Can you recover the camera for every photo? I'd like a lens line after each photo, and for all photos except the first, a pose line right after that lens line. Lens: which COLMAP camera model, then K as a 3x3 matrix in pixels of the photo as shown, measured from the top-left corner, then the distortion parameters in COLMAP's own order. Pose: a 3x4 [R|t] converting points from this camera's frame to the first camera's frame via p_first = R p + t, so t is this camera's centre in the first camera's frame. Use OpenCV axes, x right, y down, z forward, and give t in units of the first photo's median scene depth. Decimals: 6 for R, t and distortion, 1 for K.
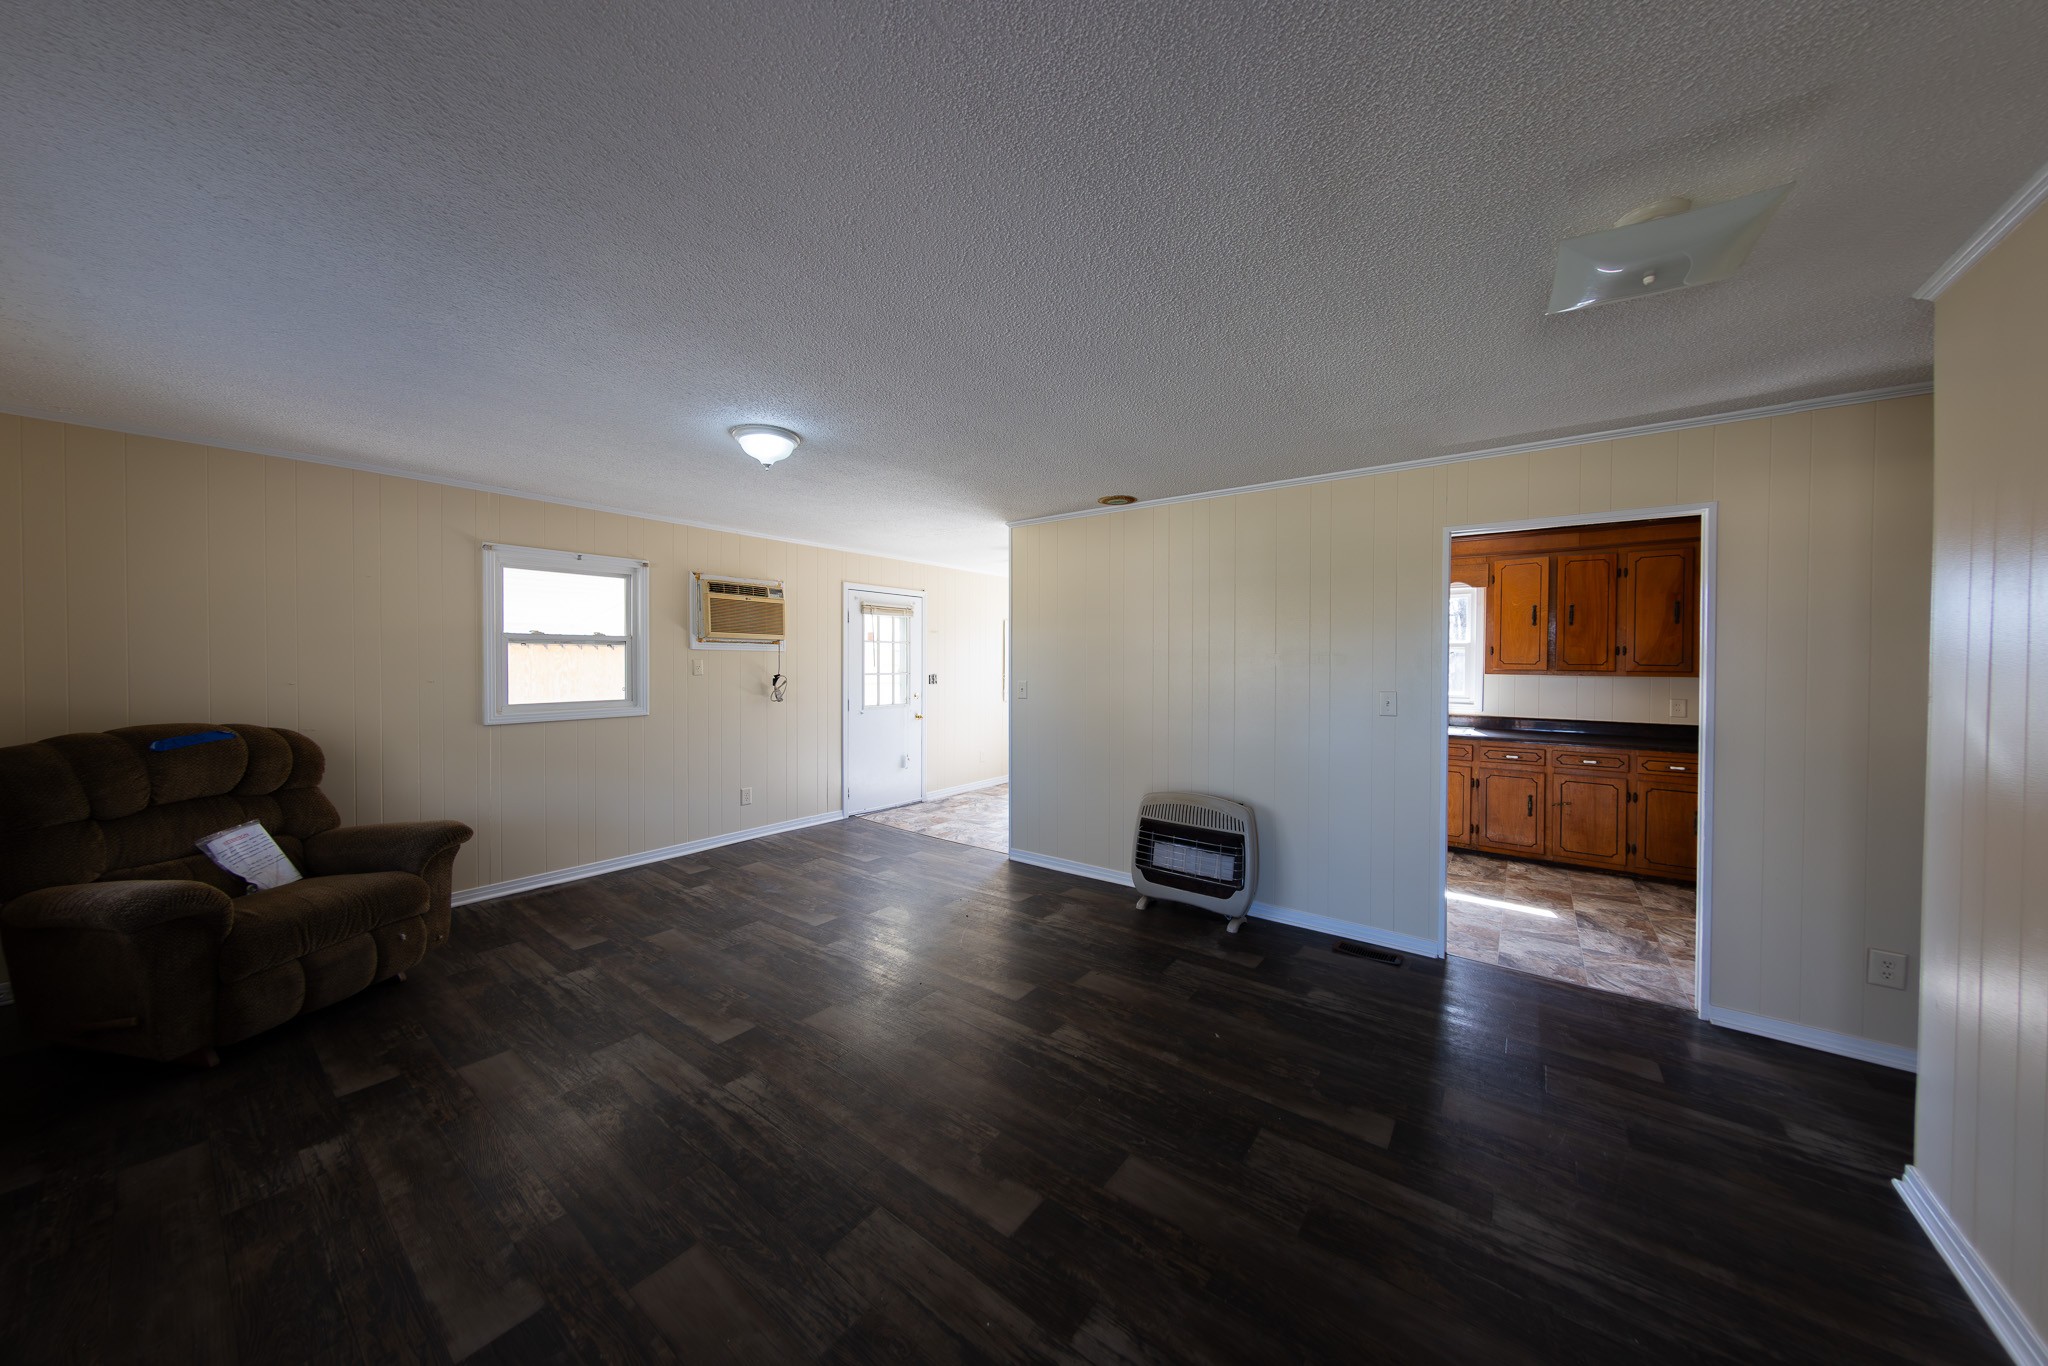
lens RADIAL K [[672.5, 0, 1010.2], [0, 672.5, 674.9], [0, 0, 1]] dist [-0.000371, -0.000010]
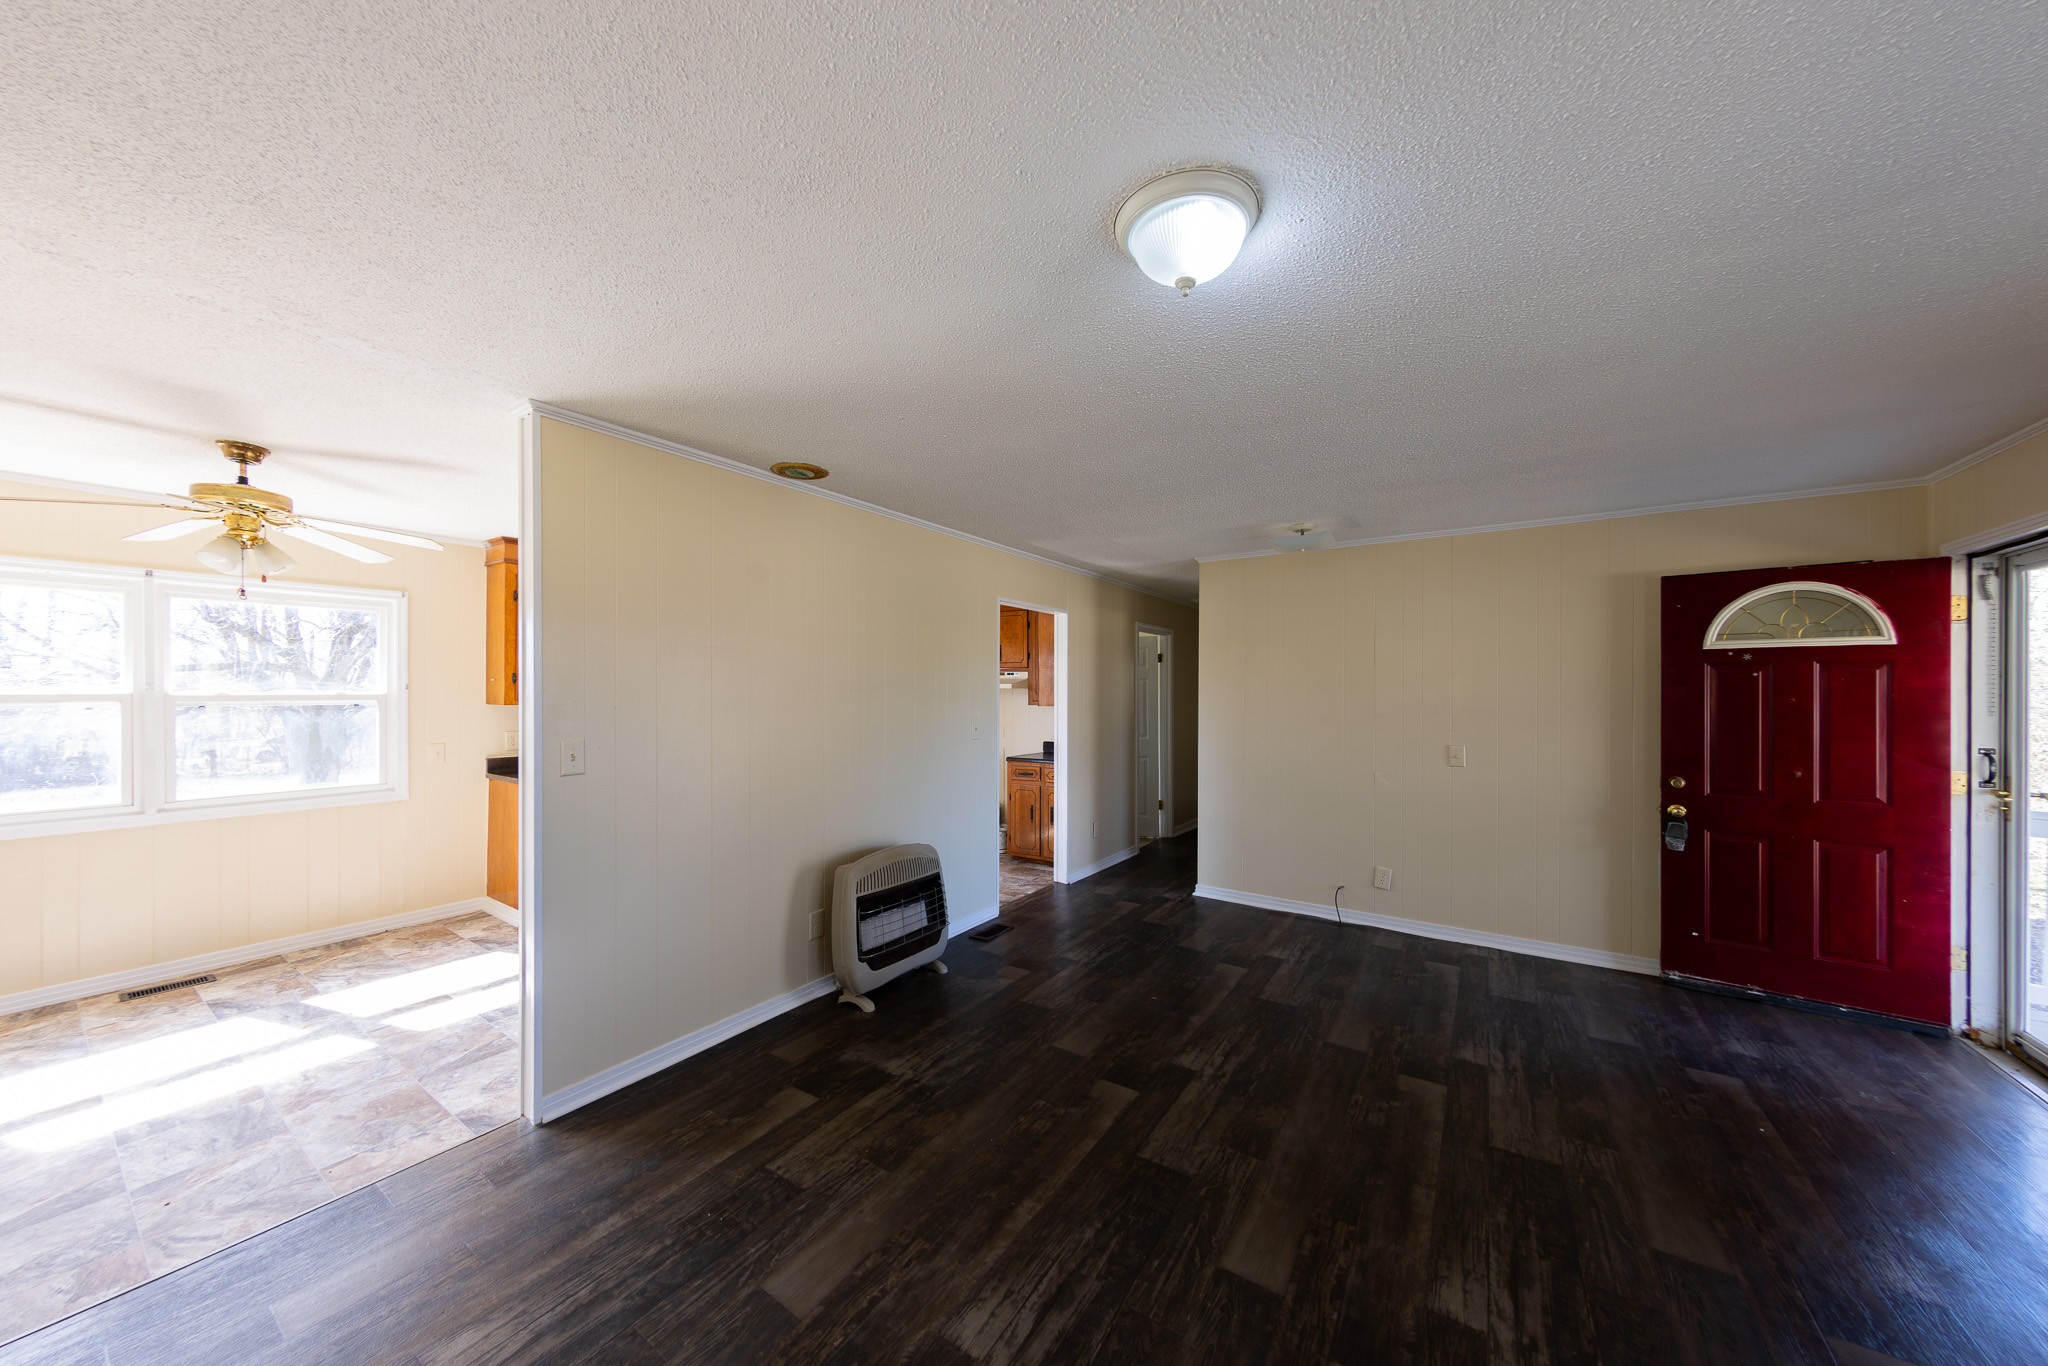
lens RADIAL K [[717.7, 0, 1012.4], [0, 717.7, 690.1], [0, 0, 1]] dist [-0.000875, 0.000012]
pose [[-0.078729, -0.003188, 0.996891, -0.545575], [0.019355, 0.999802, 0.004726, -0.023307], [-0.996708, 0.019667, -0.078651, 0.748787]]
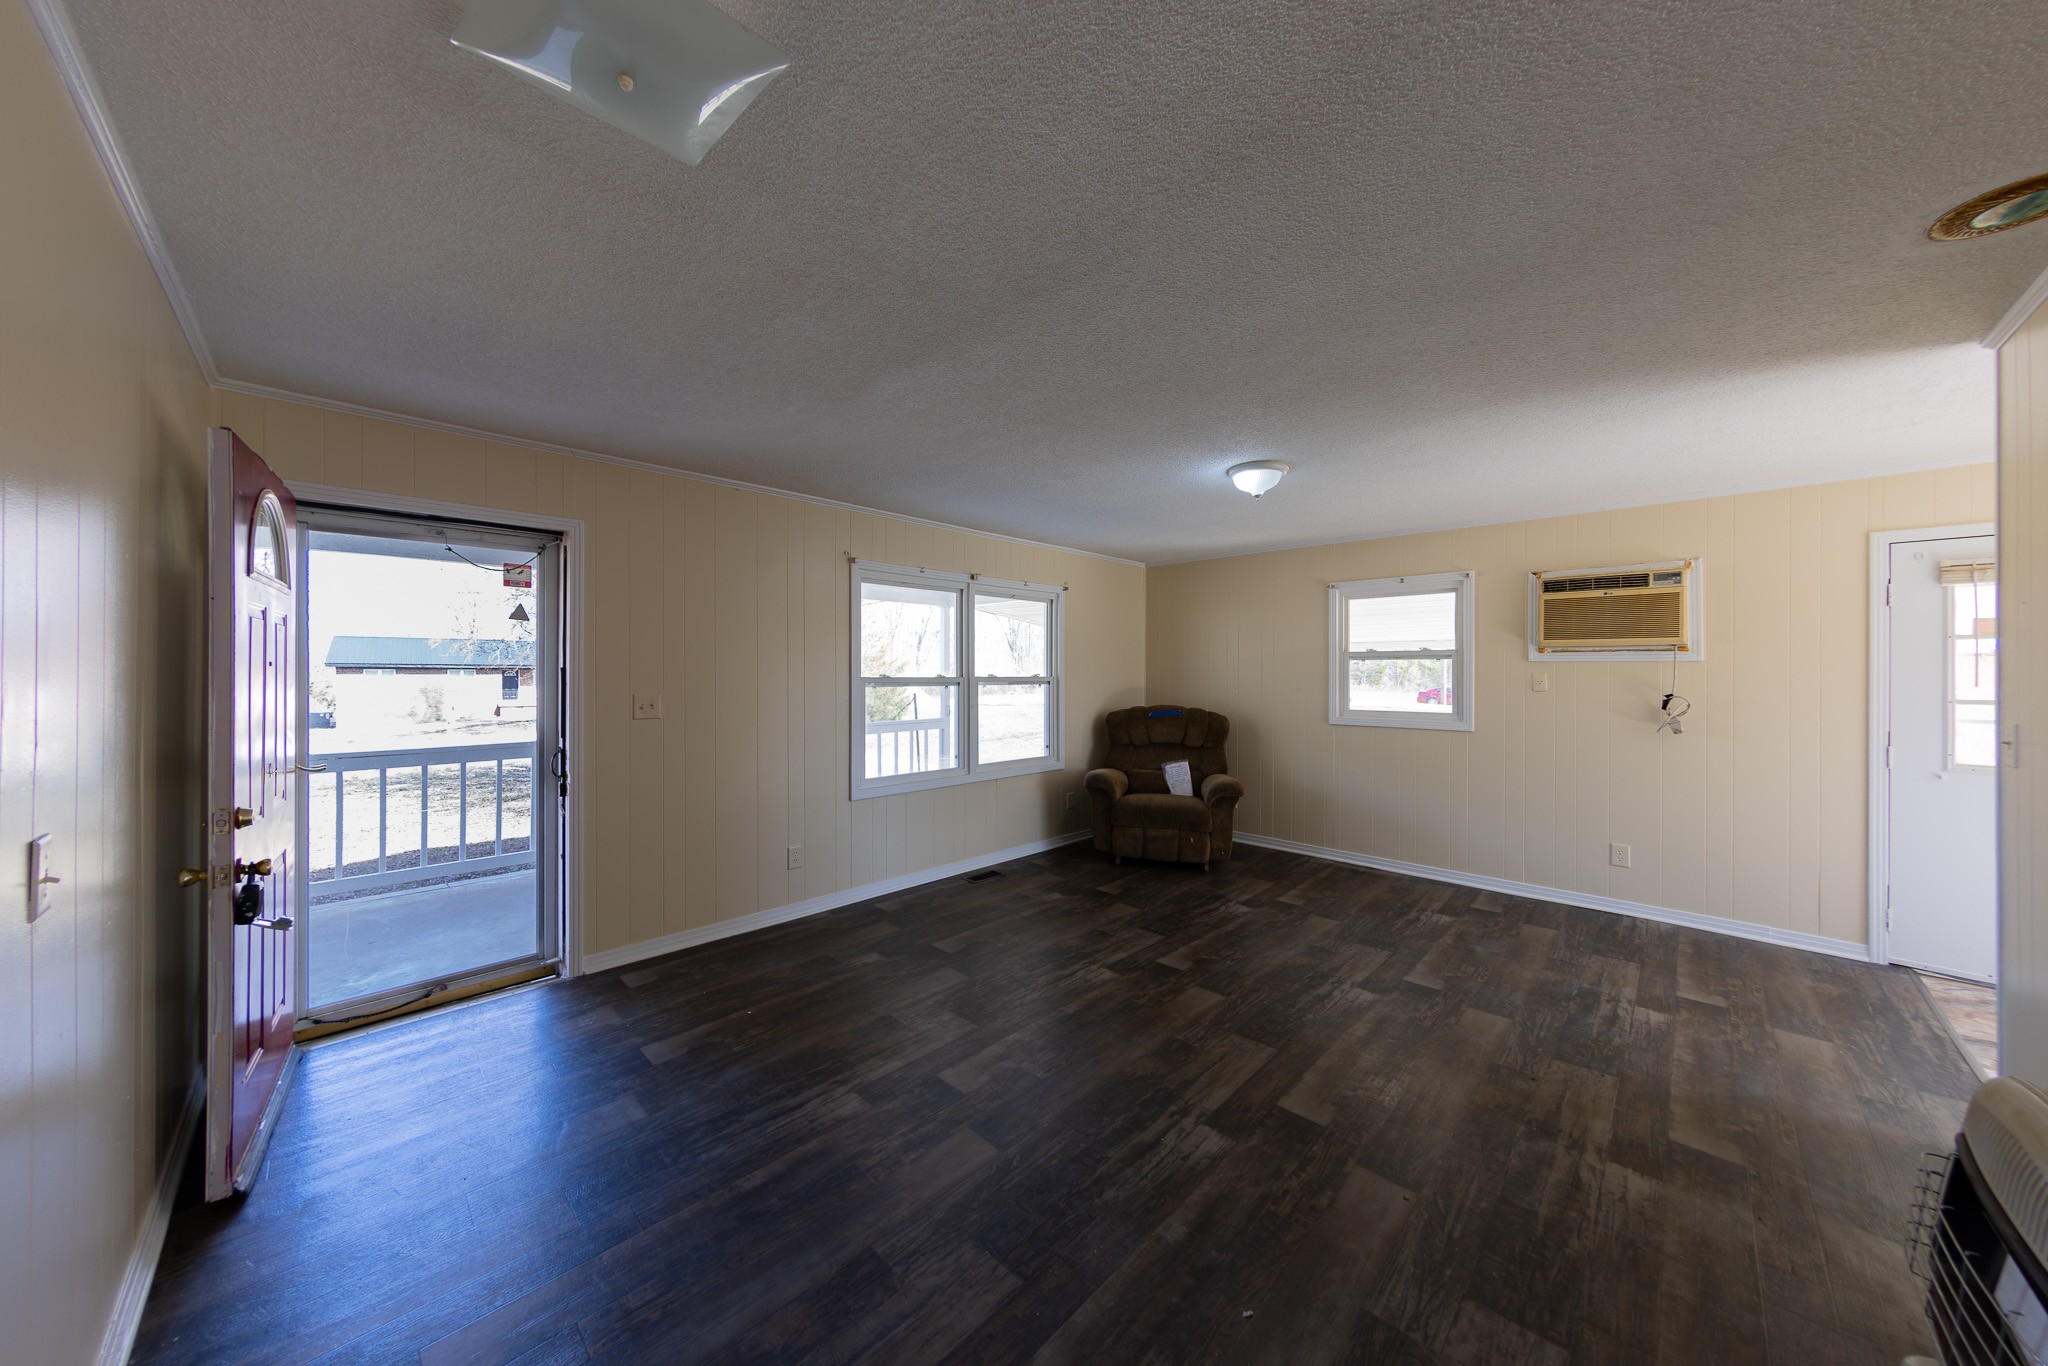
lens RADIAL K [[672.5, 0, 1010.2], [0, 672.5, 674.9], [0, 0, 1]] dist [-0.000371, -0.000010]
pose [[-0.113480, -0.000700, -0.993540, 0.503317], [-0.026851, 0.999637, 0.002362, -0.004913], [0.993177, 0.026945, -0.113457, 0.469006]]
